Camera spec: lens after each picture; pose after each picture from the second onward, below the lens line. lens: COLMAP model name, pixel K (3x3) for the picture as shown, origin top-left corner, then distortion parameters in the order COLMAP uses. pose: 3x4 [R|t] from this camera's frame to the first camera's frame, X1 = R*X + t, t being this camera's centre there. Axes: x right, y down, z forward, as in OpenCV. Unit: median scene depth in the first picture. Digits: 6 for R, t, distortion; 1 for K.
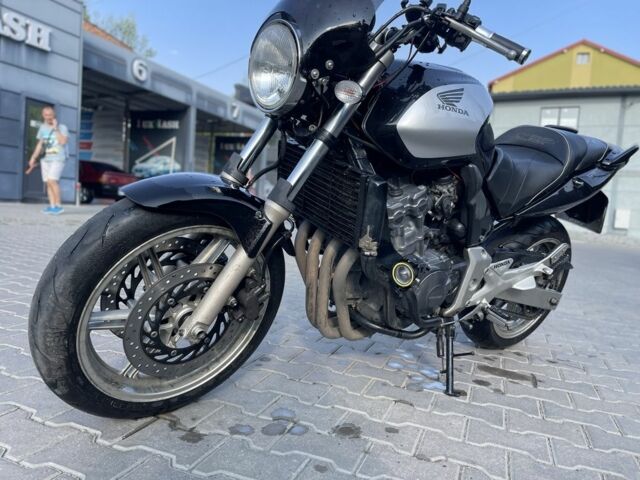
lens RADIAL K [[485.3, 0, 320.8], [0, 485.3, 238.2], [0, 0, 1]] dist [0.080920, -0.109225]
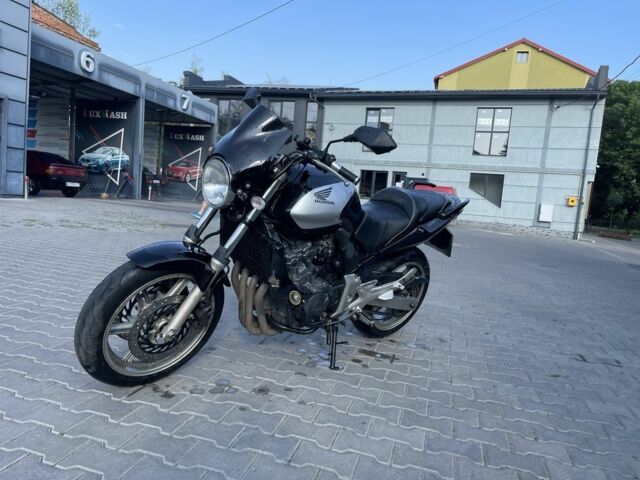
lens RADIAL K [[485.3, 0, 320.8], [0, 485.3, 238.2], [0, 0, 1]] dist [0.080920, -0.109225]
pose [[0.995130, 0.004238, 0.098478, 0.087608], [-0.007057, 0.999575, 0.028300, -0.173548], [-0.098316, -0.028857, 0.994737, -0.655200]]
